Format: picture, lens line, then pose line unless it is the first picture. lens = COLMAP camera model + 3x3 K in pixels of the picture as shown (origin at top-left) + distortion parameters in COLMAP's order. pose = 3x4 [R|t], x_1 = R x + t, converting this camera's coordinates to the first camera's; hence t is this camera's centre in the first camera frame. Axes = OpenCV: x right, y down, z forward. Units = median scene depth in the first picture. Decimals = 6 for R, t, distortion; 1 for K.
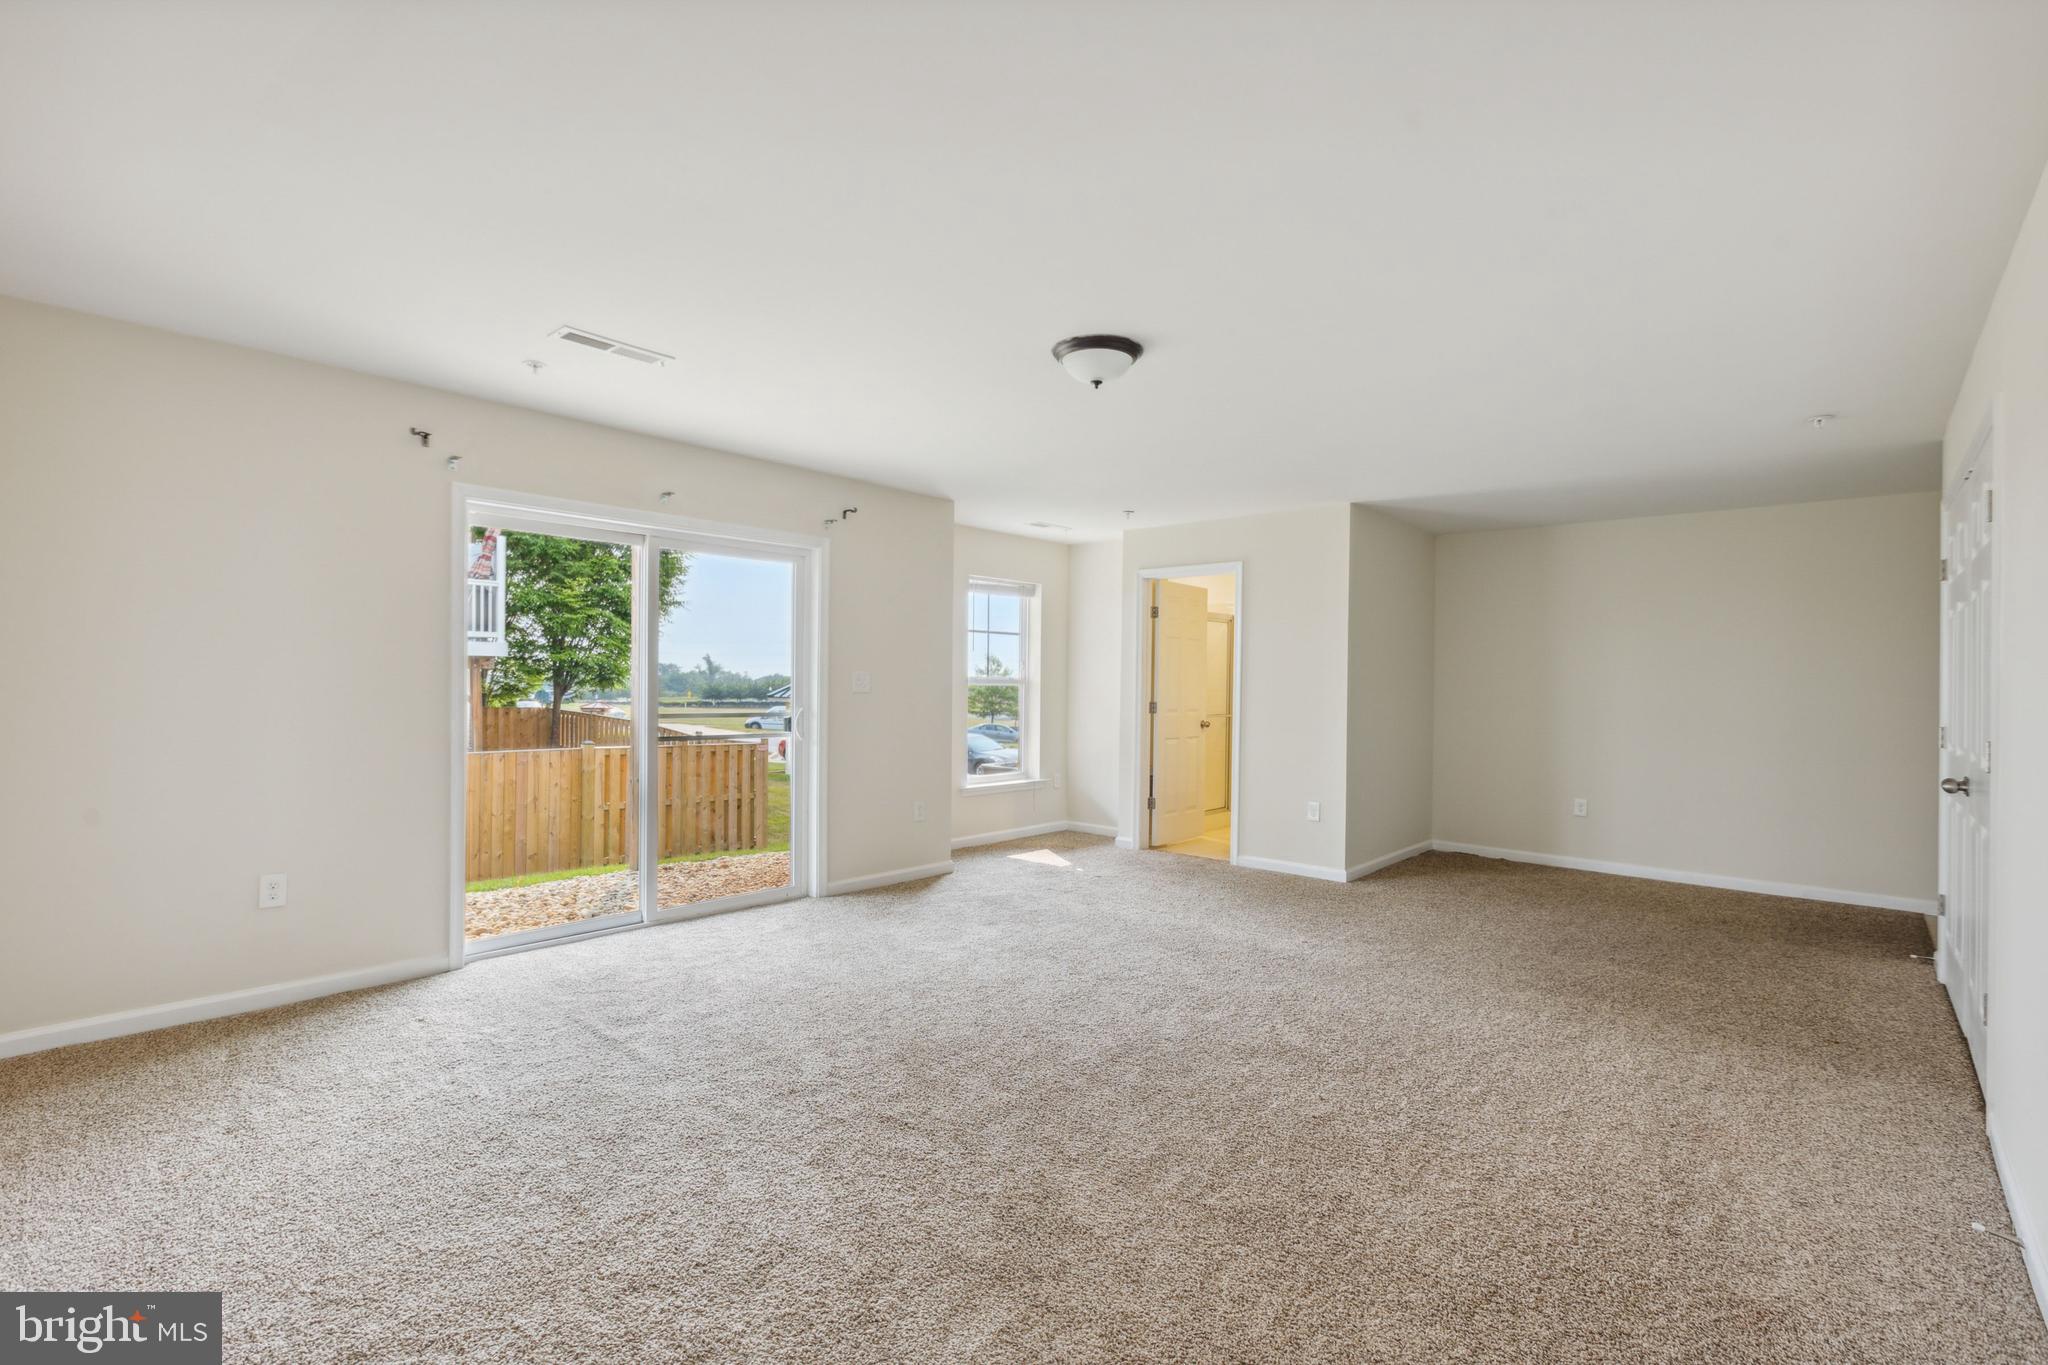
lens RADIAL K [[926.9, 0, 1017.0], [0, 926.9, 685.9], [0, 0, 1]] dist [-0.000507, 0.000067]
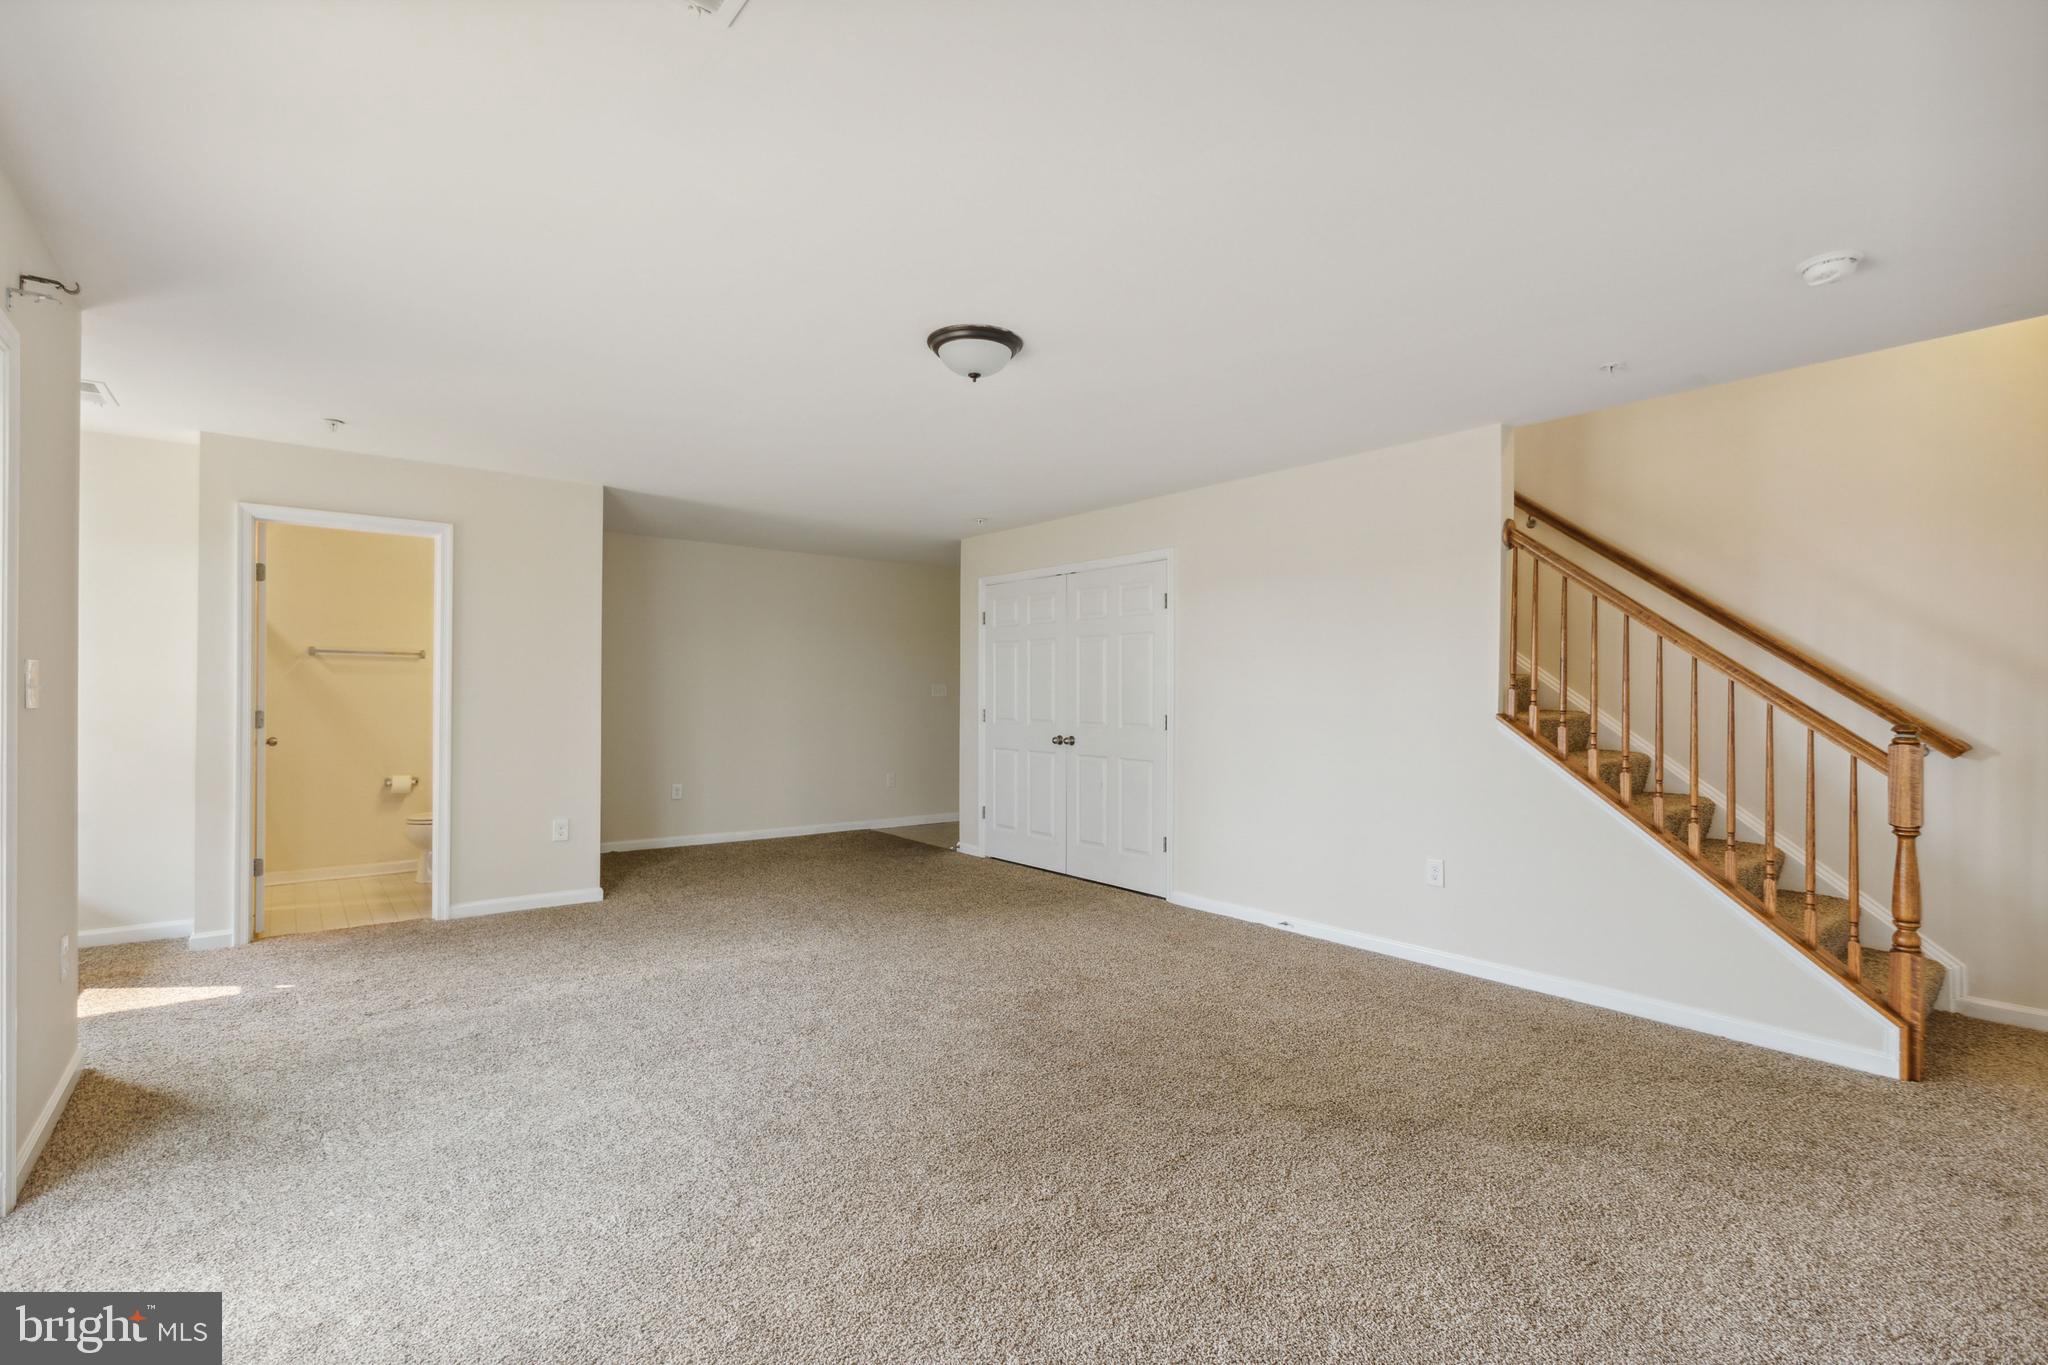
lens RADIAL K [[926.9, 0, 1017.0], [0, 926.9, 685.9], [0, 0, 1]] dist [-0.000507, 0.000067]
pose [[0.176877, -0.006724, 0.984210, -0.651404], [-0.003416, 0.999966, 0.007446, -0.010390], [-0.984227, -0.004679, 0.176848, 0.601115]]
